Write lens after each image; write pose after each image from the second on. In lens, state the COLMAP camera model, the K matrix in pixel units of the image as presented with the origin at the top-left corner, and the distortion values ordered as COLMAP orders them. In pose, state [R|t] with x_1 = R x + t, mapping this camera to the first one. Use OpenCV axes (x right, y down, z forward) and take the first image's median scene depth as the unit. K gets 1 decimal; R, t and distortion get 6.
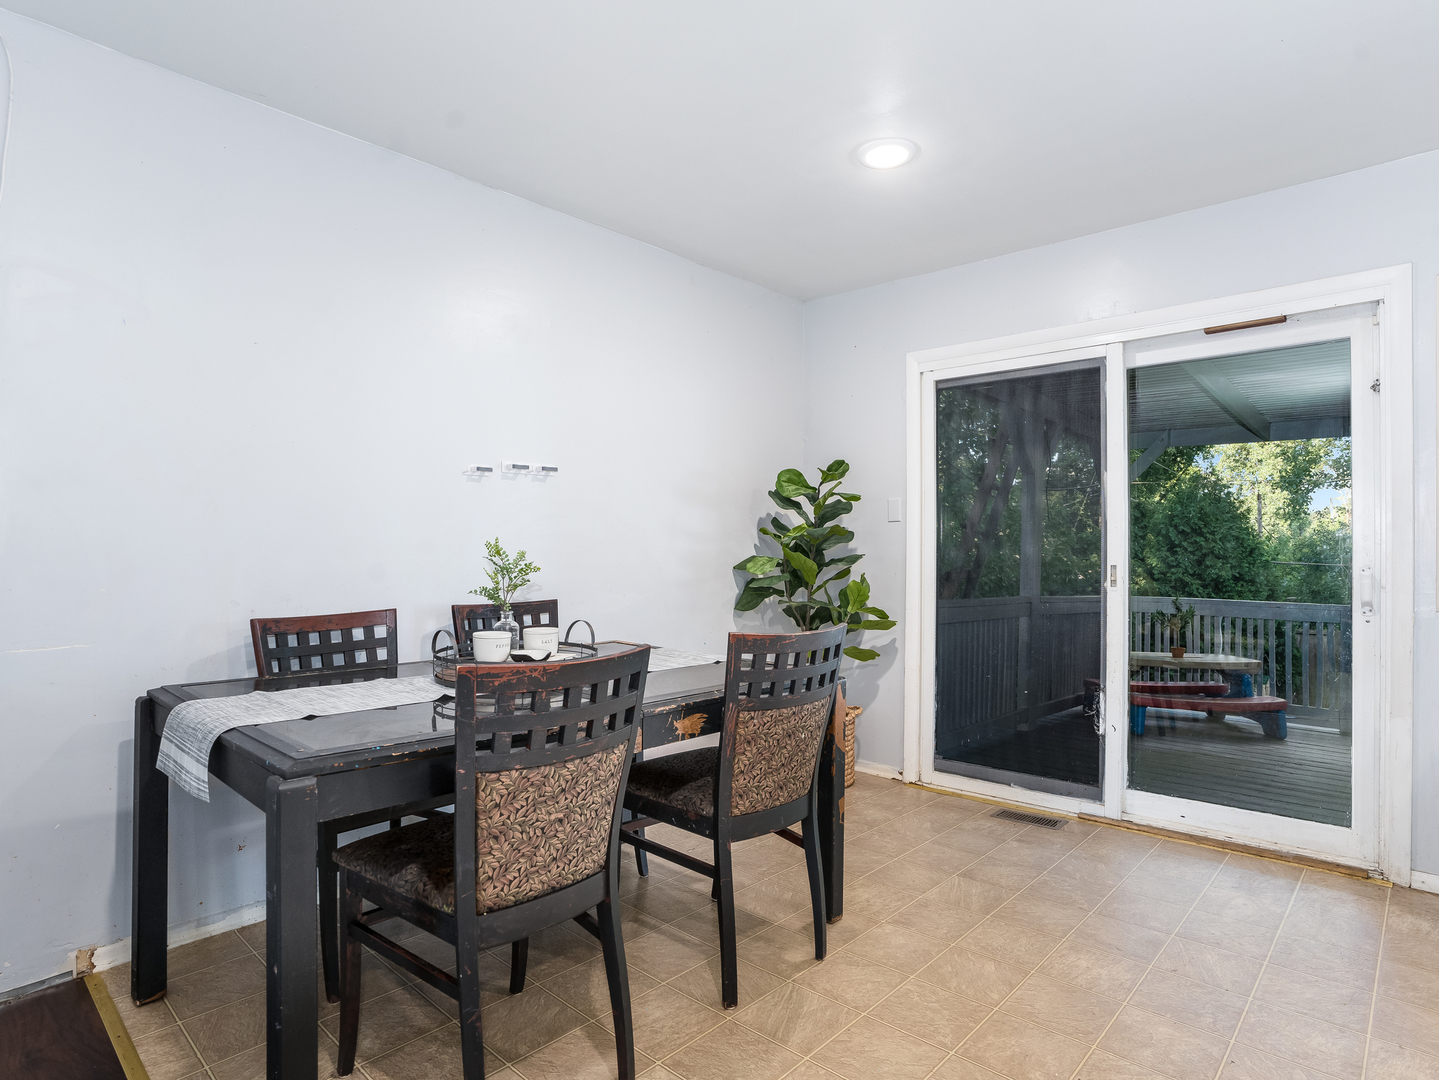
lens RADIAL K [[789.0, 0, 719.5], [0, 789.0, 540.0], [0, 0, 1]] dist [-0.077401, 0.033962]
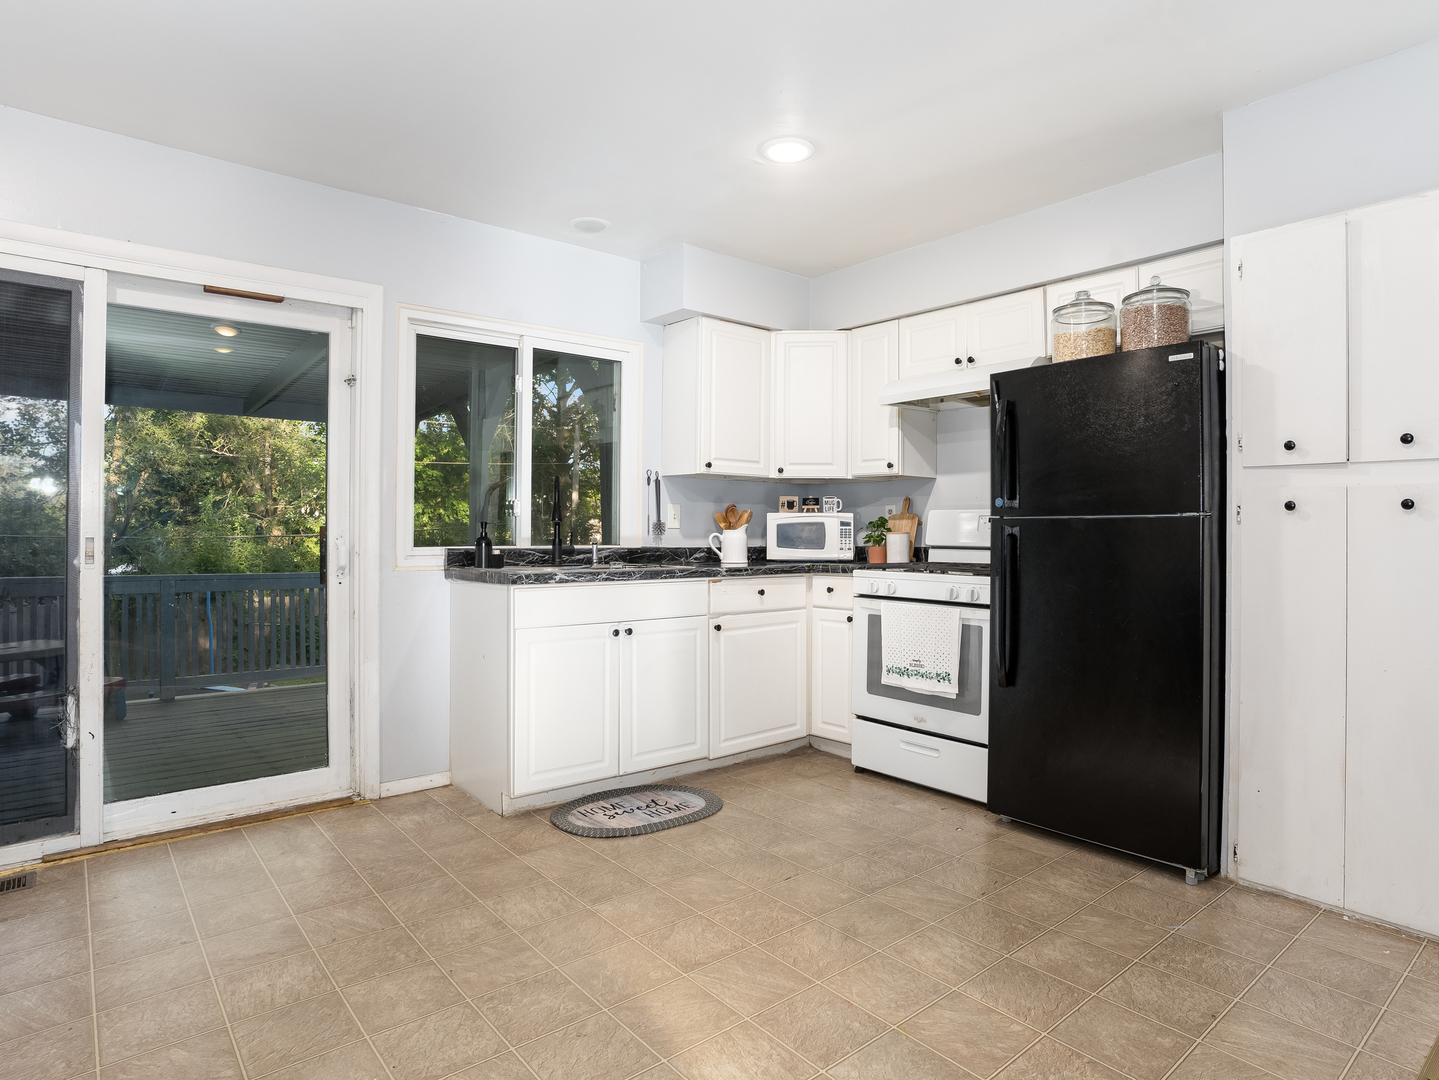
lens RADIAL K [[812.8, 0, 716.4], [0, 812.8, 525.5], [0, 0, 1]] dist [-0.080709, 0.039865]
pose [[0.136518, 0.000312, 0.990638, -0.250626], [-0.019548, 0.999806, 0.002379, 0.004549], [-0.990445, -0.019689, 0.136497, 0.253369]]
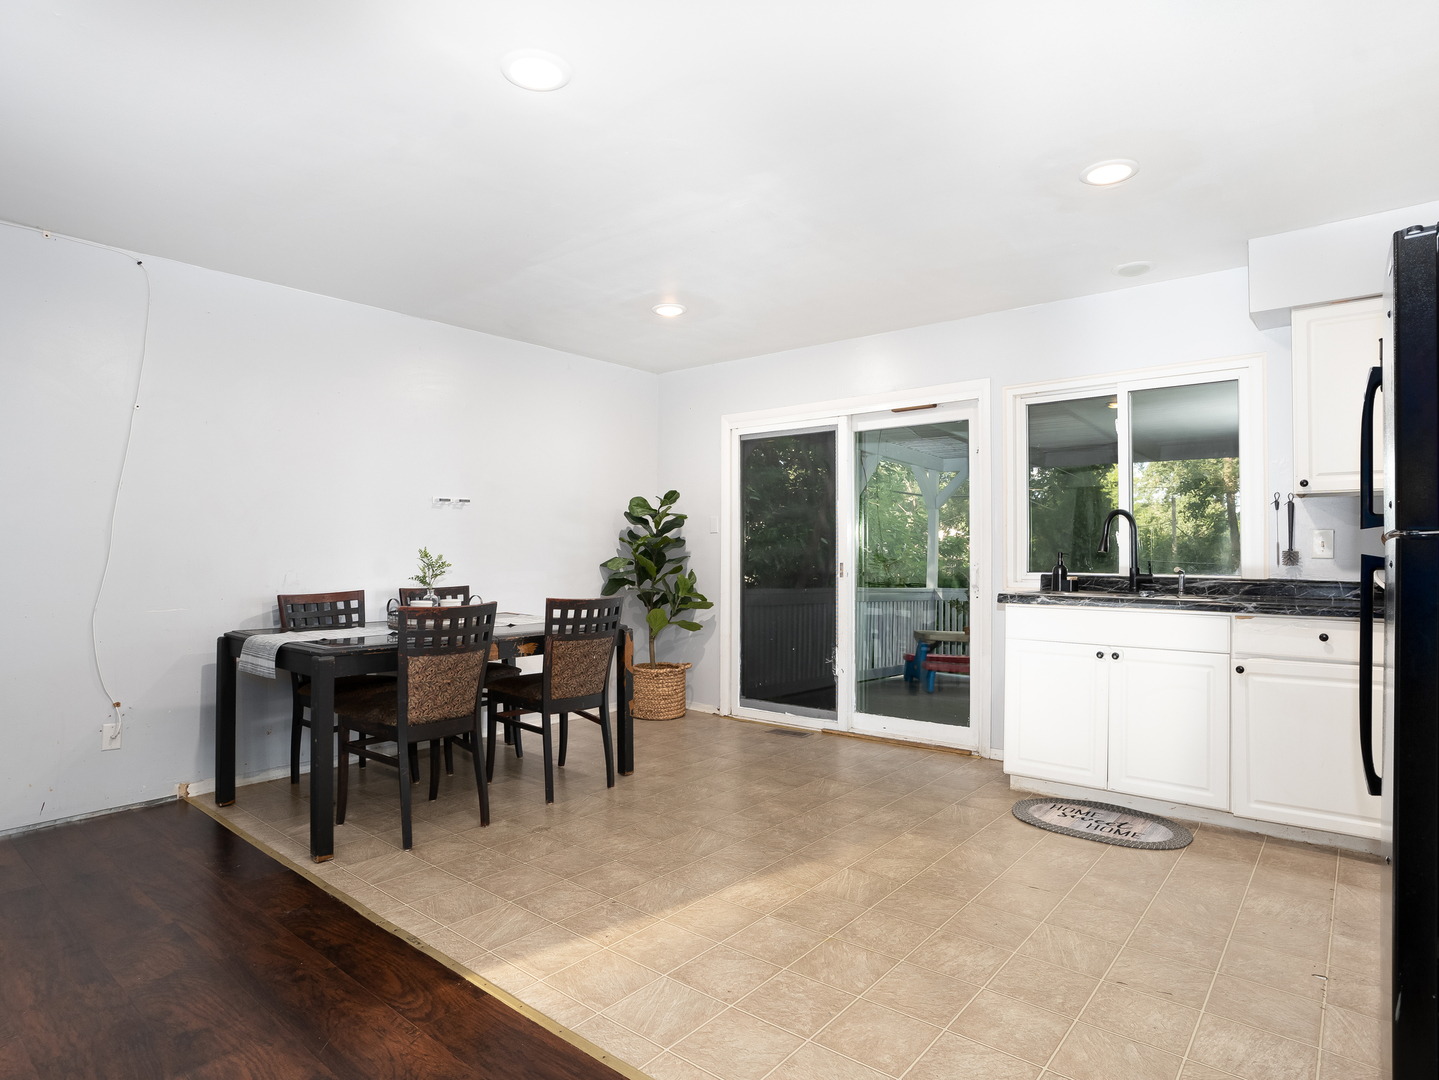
lens RADIAL K [[789.0, 0, 719.5], [0, 789.0, 540.0], [0, 0, 1]] dist [-0.077401, 0.033962]
pose [[0.998577, -0.000595, 0.053322, 0.208638], [0.000680, 0.999999, -0.001589, -0.011463], [-0.053321, 0.001623, 0.998576, -0.575148]]
